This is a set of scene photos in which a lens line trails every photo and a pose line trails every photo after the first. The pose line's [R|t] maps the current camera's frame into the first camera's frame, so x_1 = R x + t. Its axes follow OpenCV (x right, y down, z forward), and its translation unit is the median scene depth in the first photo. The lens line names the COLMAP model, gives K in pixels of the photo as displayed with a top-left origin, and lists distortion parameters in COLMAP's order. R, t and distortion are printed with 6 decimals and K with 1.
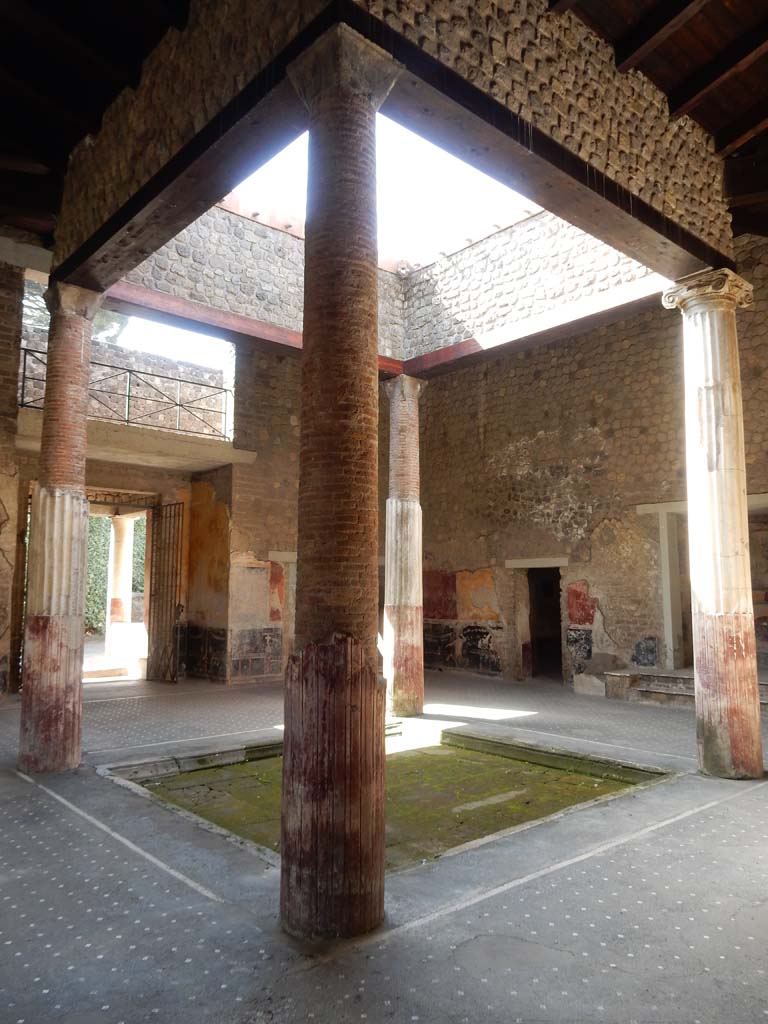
lens RADIAL K [[755.1, 0, 376.6], [0, 755.1, 504.6], [0, 0, 1]] dist [-0.013869, 0.005950]
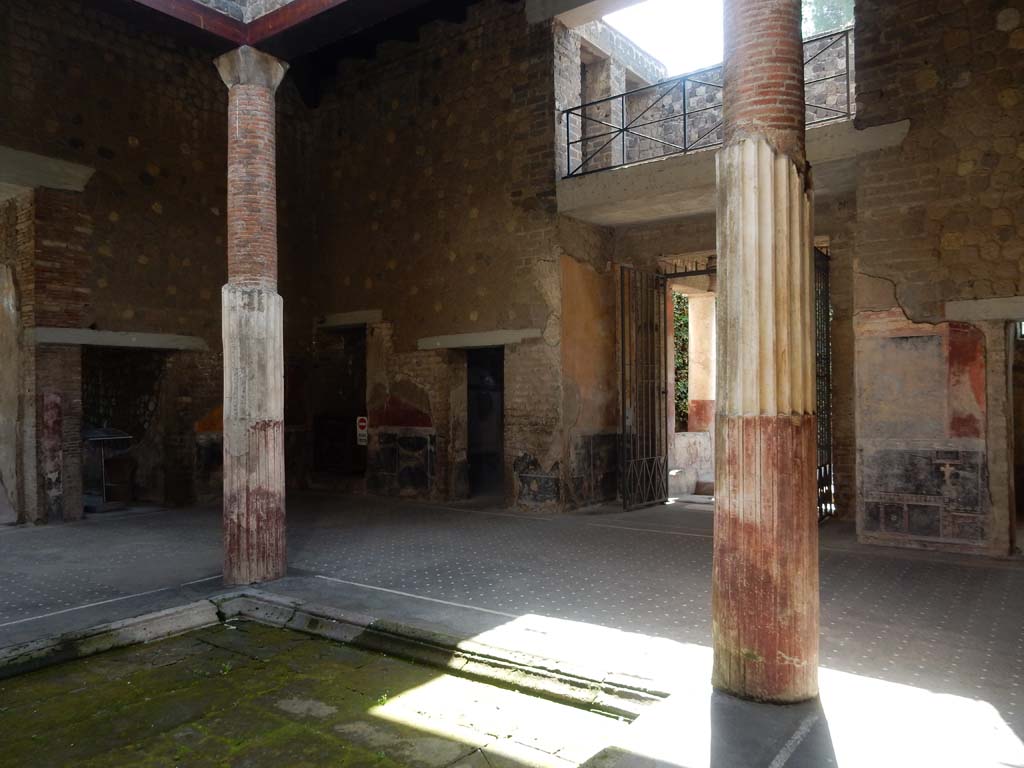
lens RADIAL K [[755.1, 0, 512.1], [0, 755.1, 389.1], [0, 0, 1]] dist [-0.013869, 0.005950]
pose [[0.212880, -0.012213, -0.977002, 0.309928], [0.130063, 0.991378, 0.015947, 0.076827], [0.968383, -0.130466, 0.212633, 0.626397]]
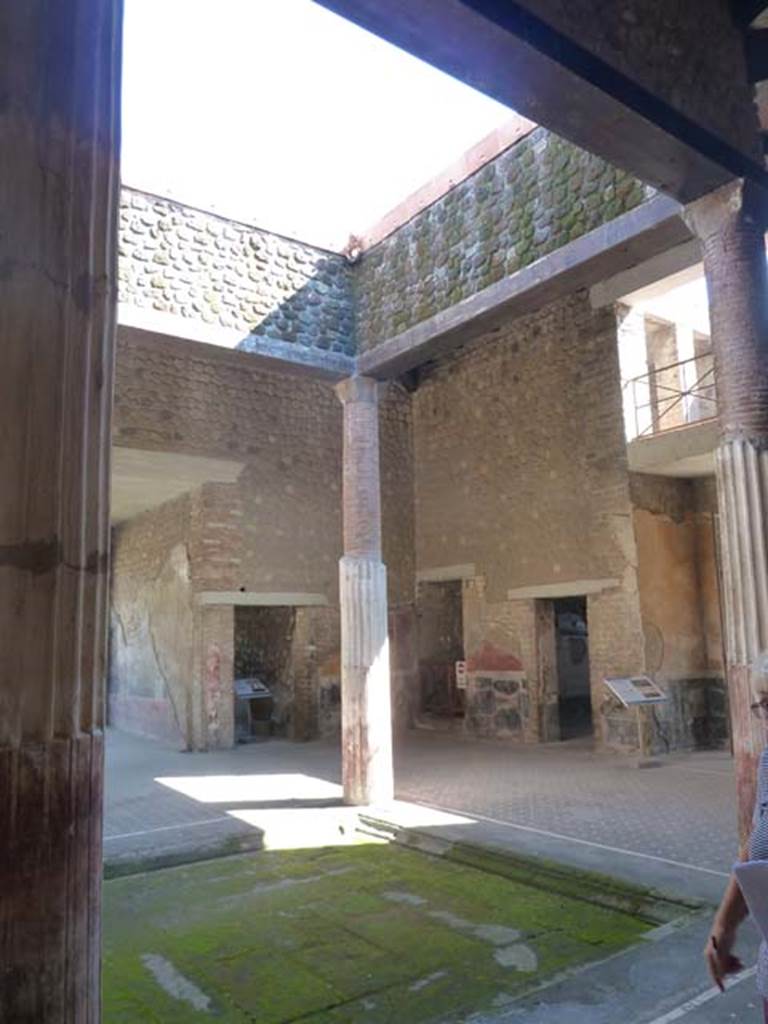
lens RADIAL K [[773.0, 0, 394.1], [0, 773.0, 519.9], [0, 0, 1]] dist [-0.002547, -0.003851]
pose [[-0.084723, -0.151678, -0.984792, 0.424710], [0.144203, 0.976074, -0.162741, 0.071357], [0.985915, -0.155798, -0.060823, 0.645058]]
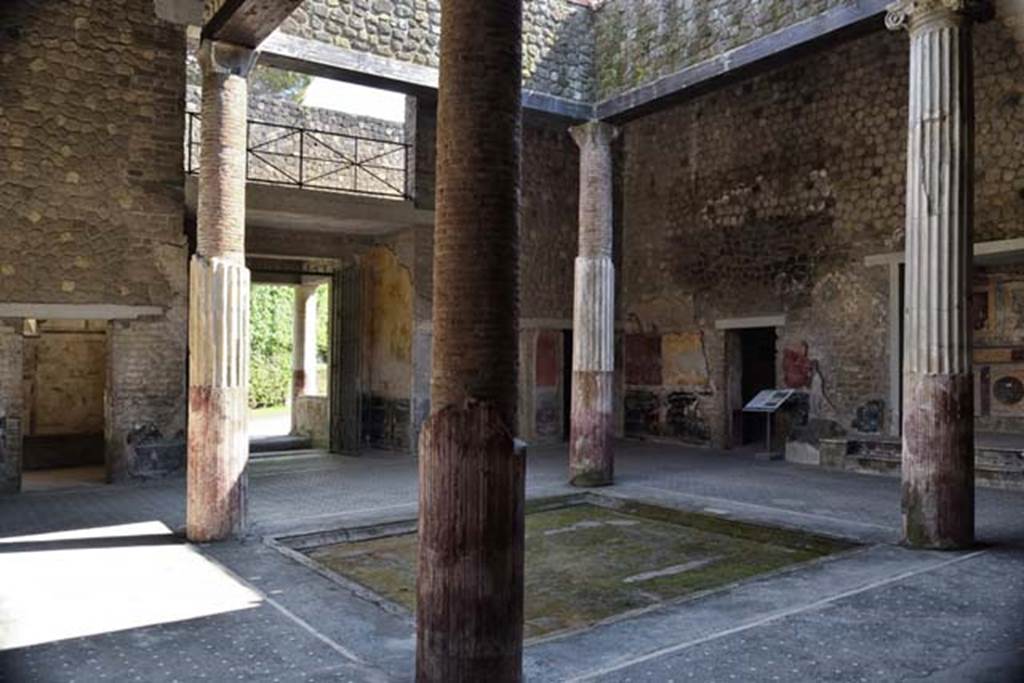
lens RADIAL K [[815.7, 0, 523.9], [0, 815.7, 338.5], [0, 0, 1]] dist [-0.017598, -0.005362]
pose [[0.995454, -0.022975, -0.092430, 0.036988], [0.031116, 0.995668, 0.087624, 0.001752], [0.090016, -0.090102, 0.991856, -0.006660]]
